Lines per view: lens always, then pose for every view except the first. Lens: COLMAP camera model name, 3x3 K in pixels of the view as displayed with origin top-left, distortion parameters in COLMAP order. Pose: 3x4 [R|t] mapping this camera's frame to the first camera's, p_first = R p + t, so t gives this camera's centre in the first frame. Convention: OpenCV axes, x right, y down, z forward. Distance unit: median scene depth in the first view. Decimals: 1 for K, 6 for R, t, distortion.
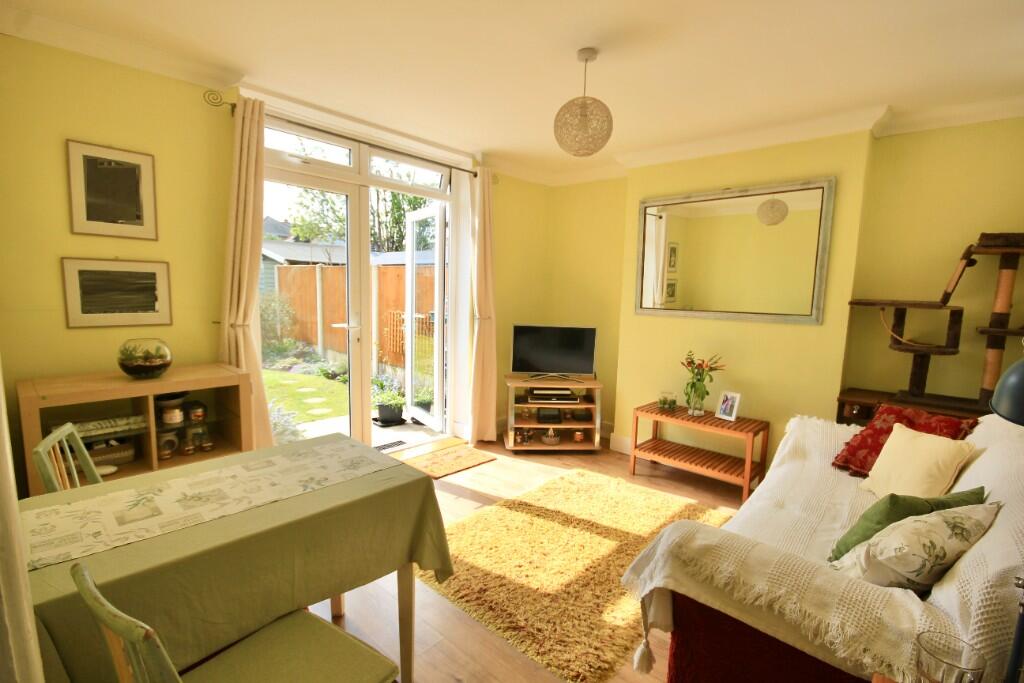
lens RADIAL K [[471.0, 0, 518.4], [0, 471.0, 344.6], [0, 0, 1]] dist [-0.001602, -0.004092]
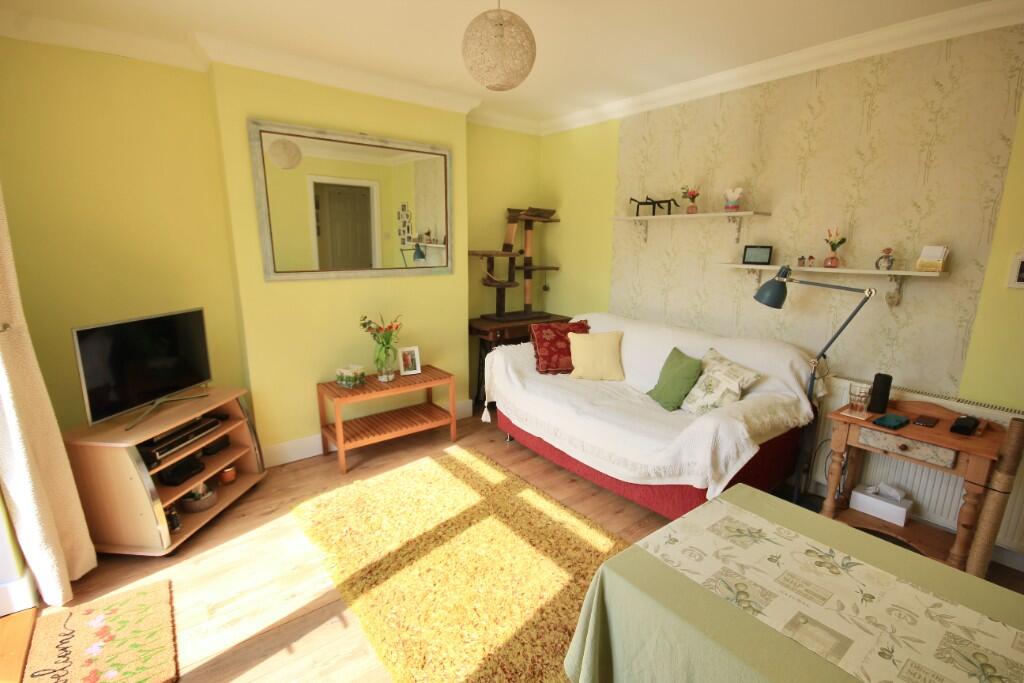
lens RADIAL K [[471.0, 0, 520.7], [0, 471.0, 346.4], [0, 0, 1]] dist [-0.001602, -0.004092]
pose [[0.161401, -0.236988, 0.958012, -0.510728], [0.106318, 0.969265, 0.221860, -0.106449], [-0.981145, 0.066045, 0.181636, 0.594938]]
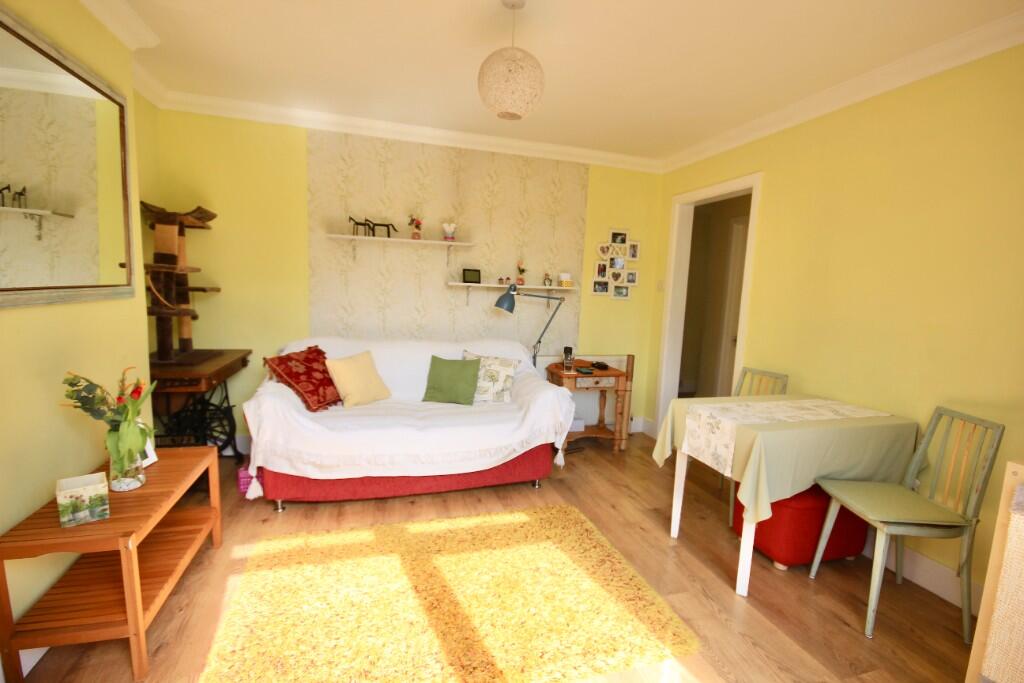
lens RADIAL K [[471.0, 0, 516.2], [0, 471.0, 344.7], [0, 0, 1]] dist [-0.001602, -0.004092]
pose [[-0.850078, -0.126615, 0.511210, -0.258374], [-0.003506, 0.972010, 0.234915, -0.140037], [-0.526645, 0.197904, -0.826728, 1.263574]]
